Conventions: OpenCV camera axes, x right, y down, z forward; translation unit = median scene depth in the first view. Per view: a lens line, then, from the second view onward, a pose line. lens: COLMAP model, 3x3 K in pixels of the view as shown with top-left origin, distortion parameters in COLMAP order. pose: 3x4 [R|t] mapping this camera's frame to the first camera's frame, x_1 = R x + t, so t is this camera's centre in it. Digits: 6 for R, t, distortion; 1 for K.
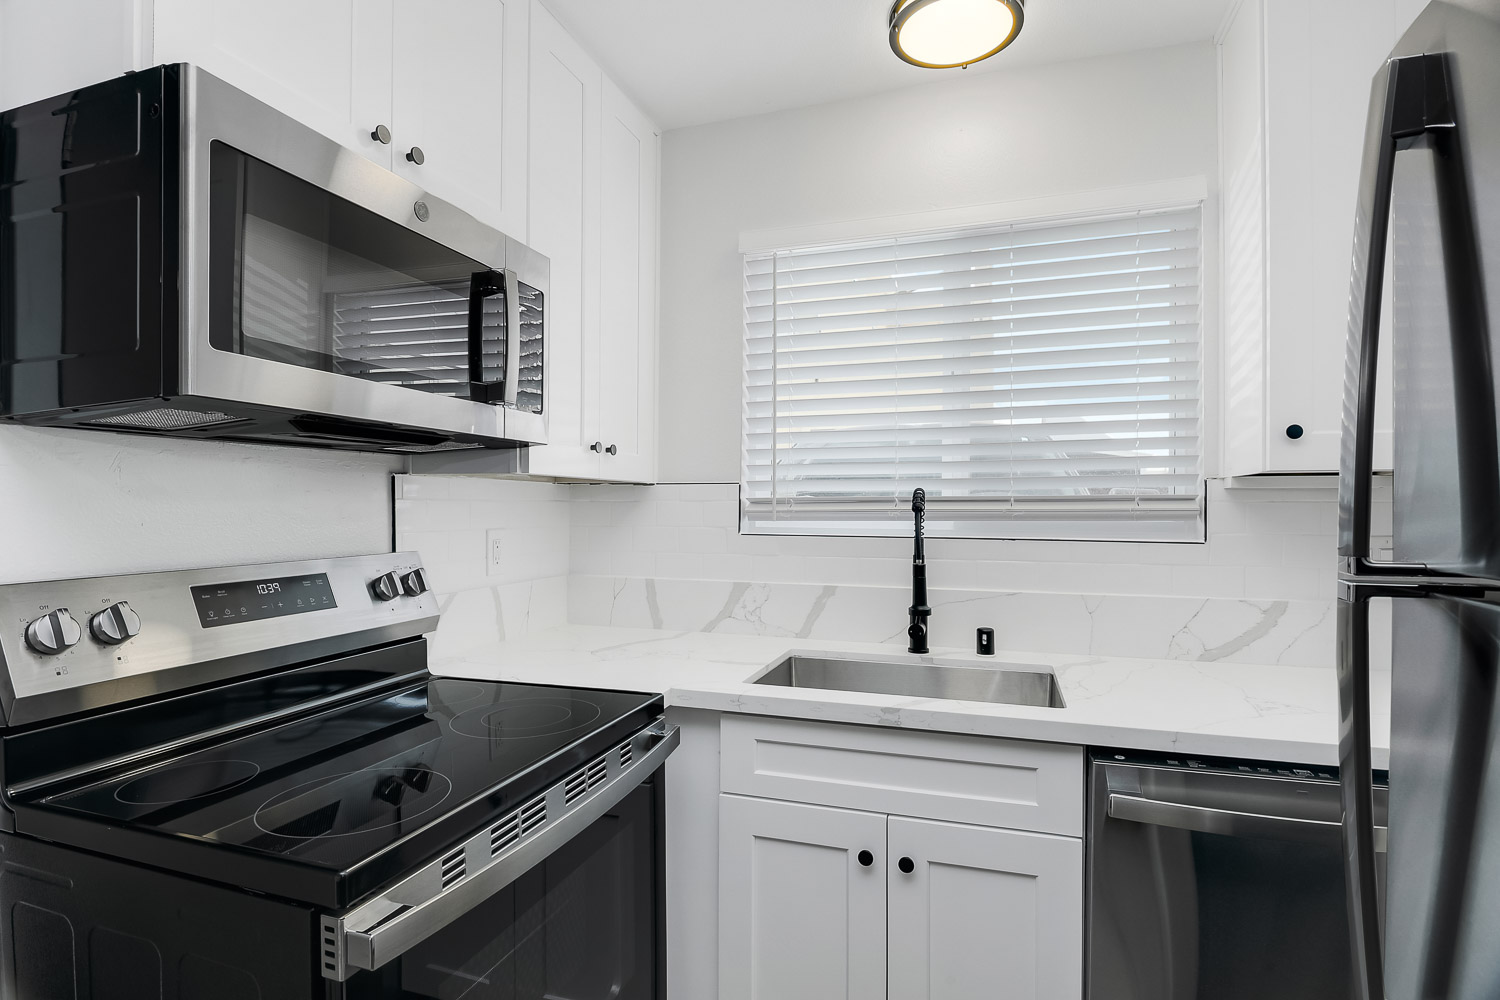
lens RADIAL K [[752.5, 0, 746.6], [0, 752.5, 512.0], [0, 0, 1]] dist [-0.014442, 0.000219]
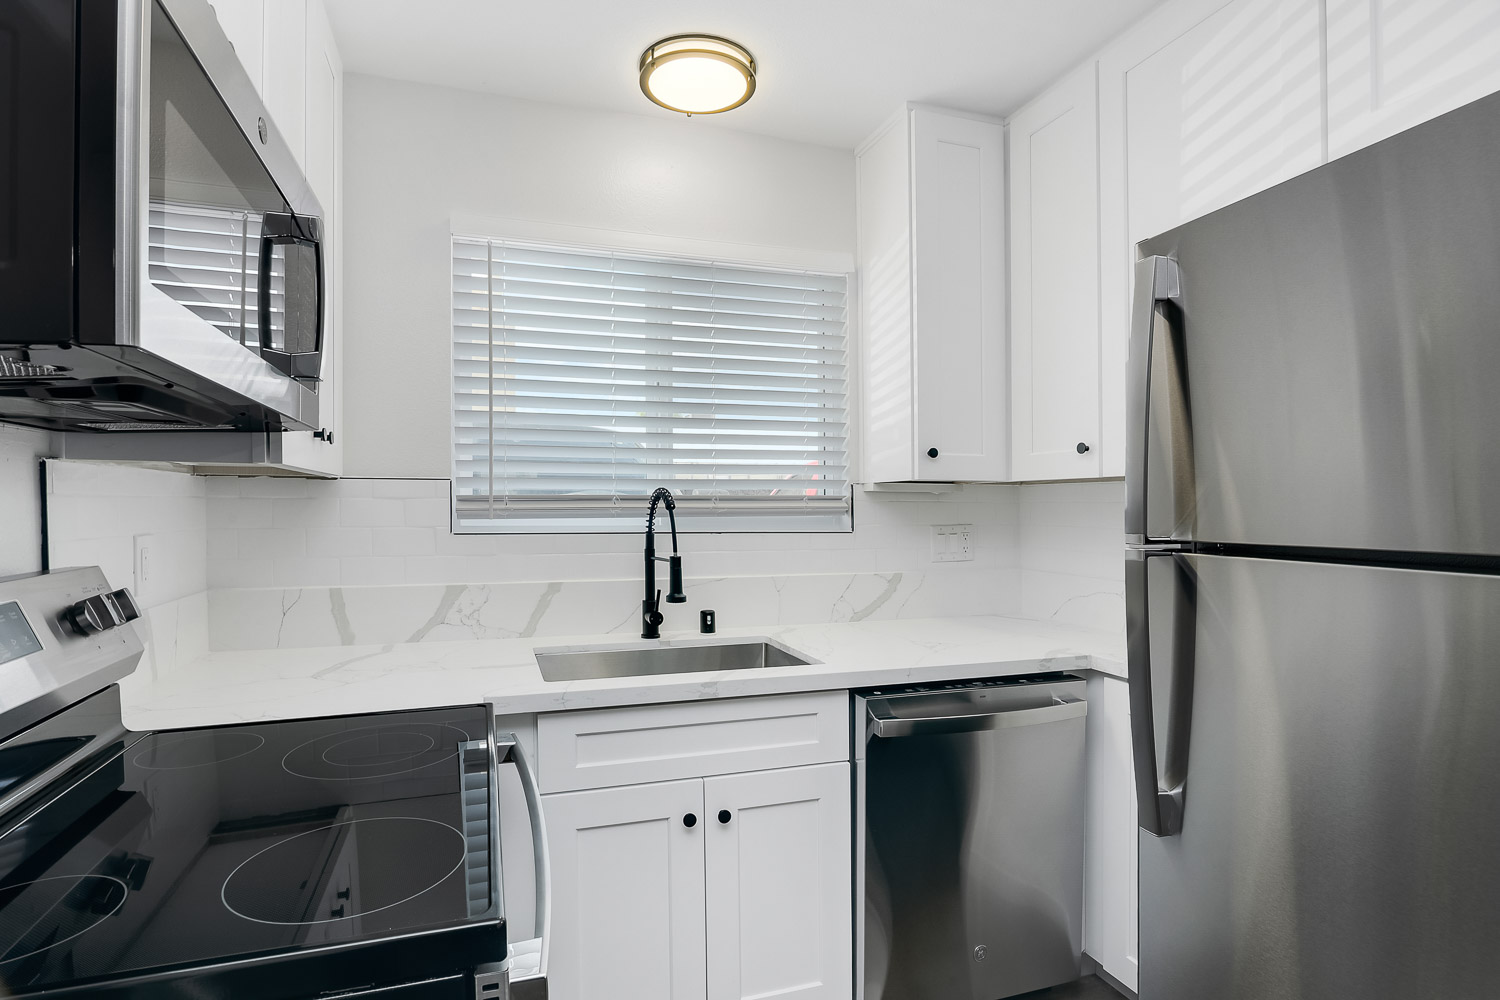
lens RADIAL K [[752.5, 0, 746.6], [0, 752.5, 512.0], [0, 0, 1]] dist [-0.014442, 0.000219]
pose [[0.805619, -0.004949, 0.592413, -0.314599], [0.002604, 0.999985, 0.004813, -0.001489], [-0.592428, -0.002335, 0.805620, 0.036511]]
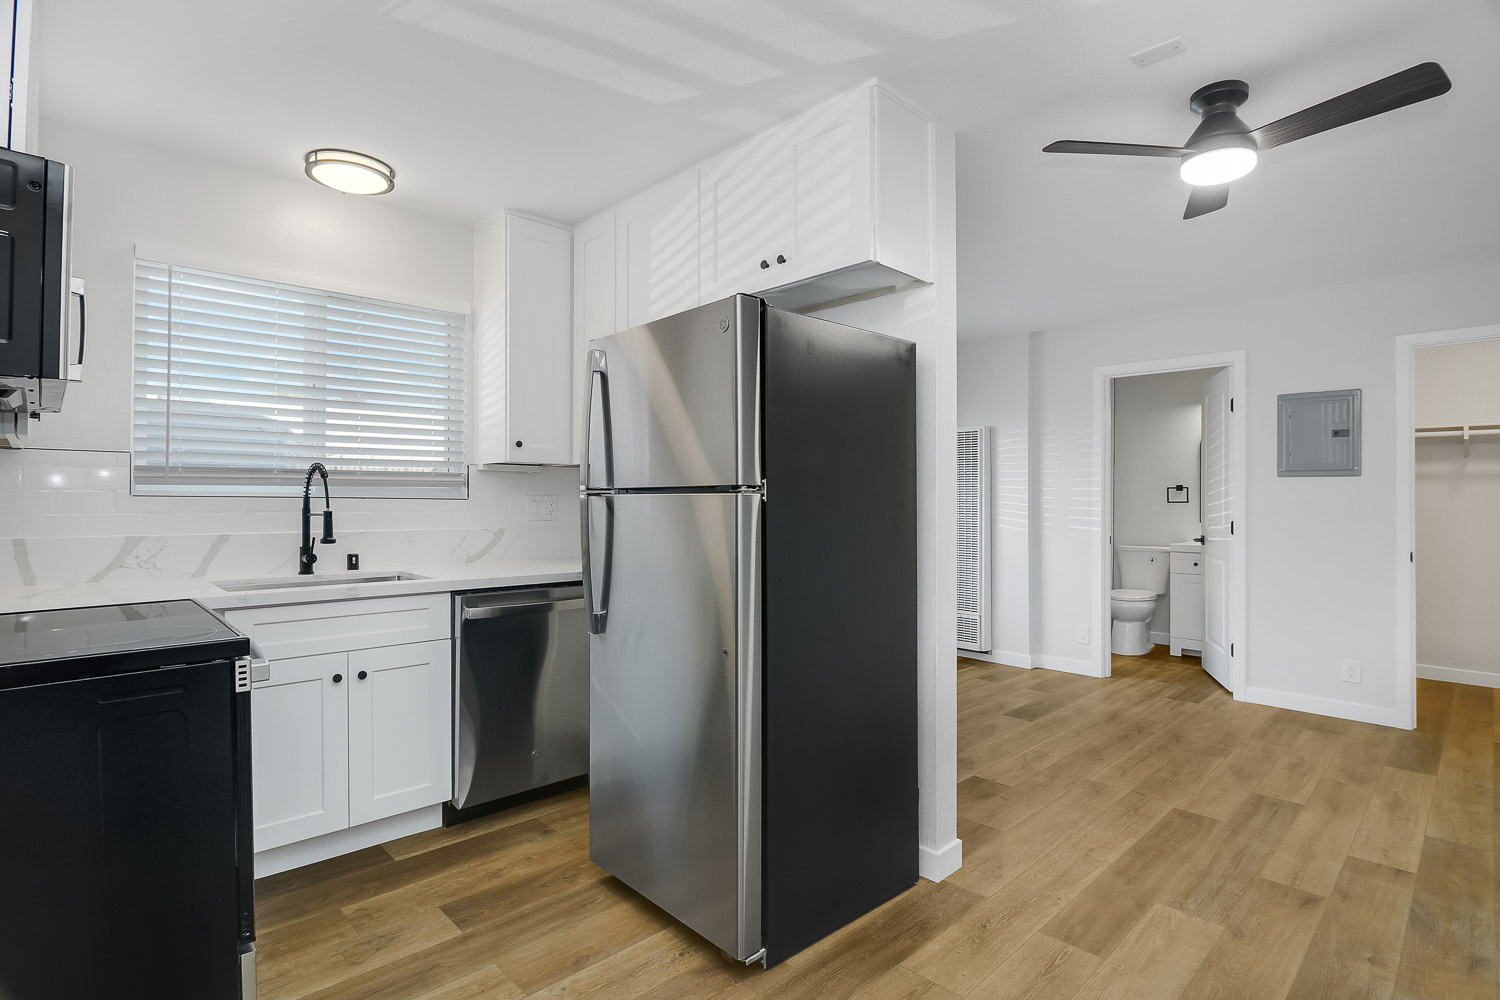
lens RADIAL K [[717.5, 0, 692.0], [0, 717.5, 487.4], [0, 0, 1]] dist [-0.017859, 0.006163]
pose [[0.525202, 0.014740, 0.850850, -0.583858], [-0.001857, 0.999867, -0.016175, 0.038651], [-0.850976, 0.006915, 0.525159, -0.391622]]
